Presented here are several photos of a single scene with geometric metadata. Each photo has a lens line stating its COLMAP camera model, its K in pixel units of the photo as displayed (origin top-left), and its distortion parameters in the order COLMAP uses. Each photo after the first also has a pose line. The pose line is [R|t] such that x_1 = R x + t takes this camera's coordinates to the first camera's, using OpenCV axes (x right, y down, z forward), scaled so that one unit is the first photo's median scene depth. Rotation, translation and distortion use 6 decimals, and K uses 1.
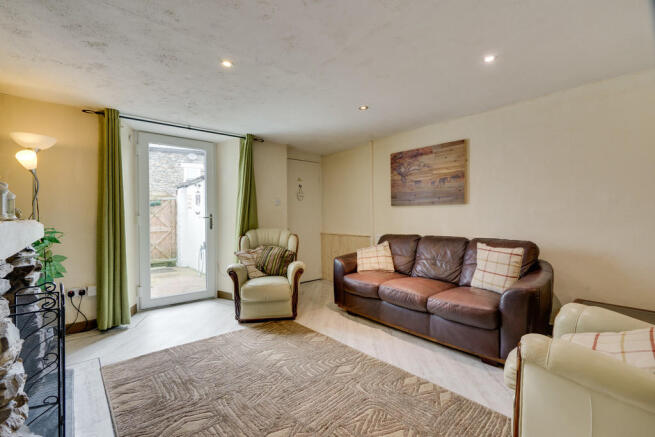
lens RADIAL K [[295.1, 0, 330.1], [0, 295.1, 190.3], [0, 0, 1]] dist [-0.002082, 0.001628]
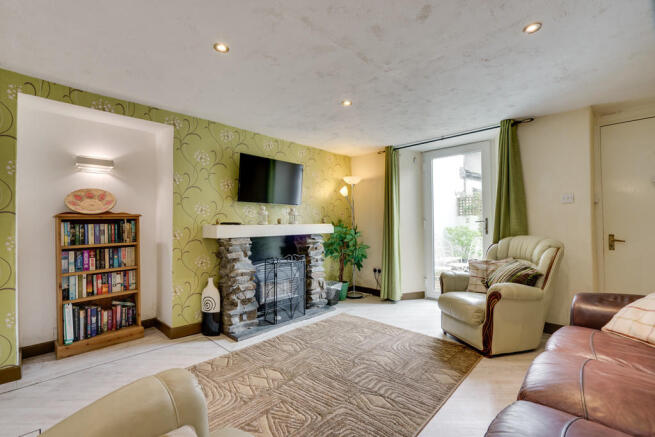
lens RADIAL K [[295.1, 0, 324.3], [0, 295.1, 187.6], [0, 0, 1]] dist [-0.002082, 0.001628]
pose [[0.080334, -0.114767, -0.990139, 0.592832], [0.098920, 0.989364, -0.106652, 0.043045], [0.991847, -0.089377, 0.090832, 0.509920]]
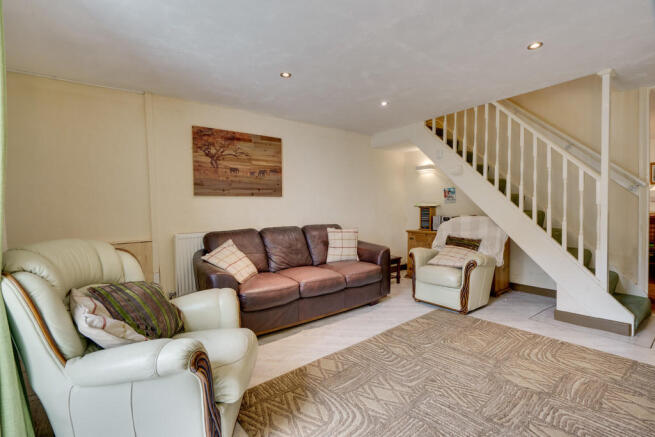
lens RADIAL K [[295.1, 0, 330.9], [0, 295.1, 194.9], [0, 0, 1]] dist [-0.002082, 0.001628]
pose [[0.051320, 0.040541, 0.997859, -0.643394], [-0.073166, 0.996643, -0.036729, 0.066105], [-0.995998, -0.071125, 0.054114, 0.758318]]
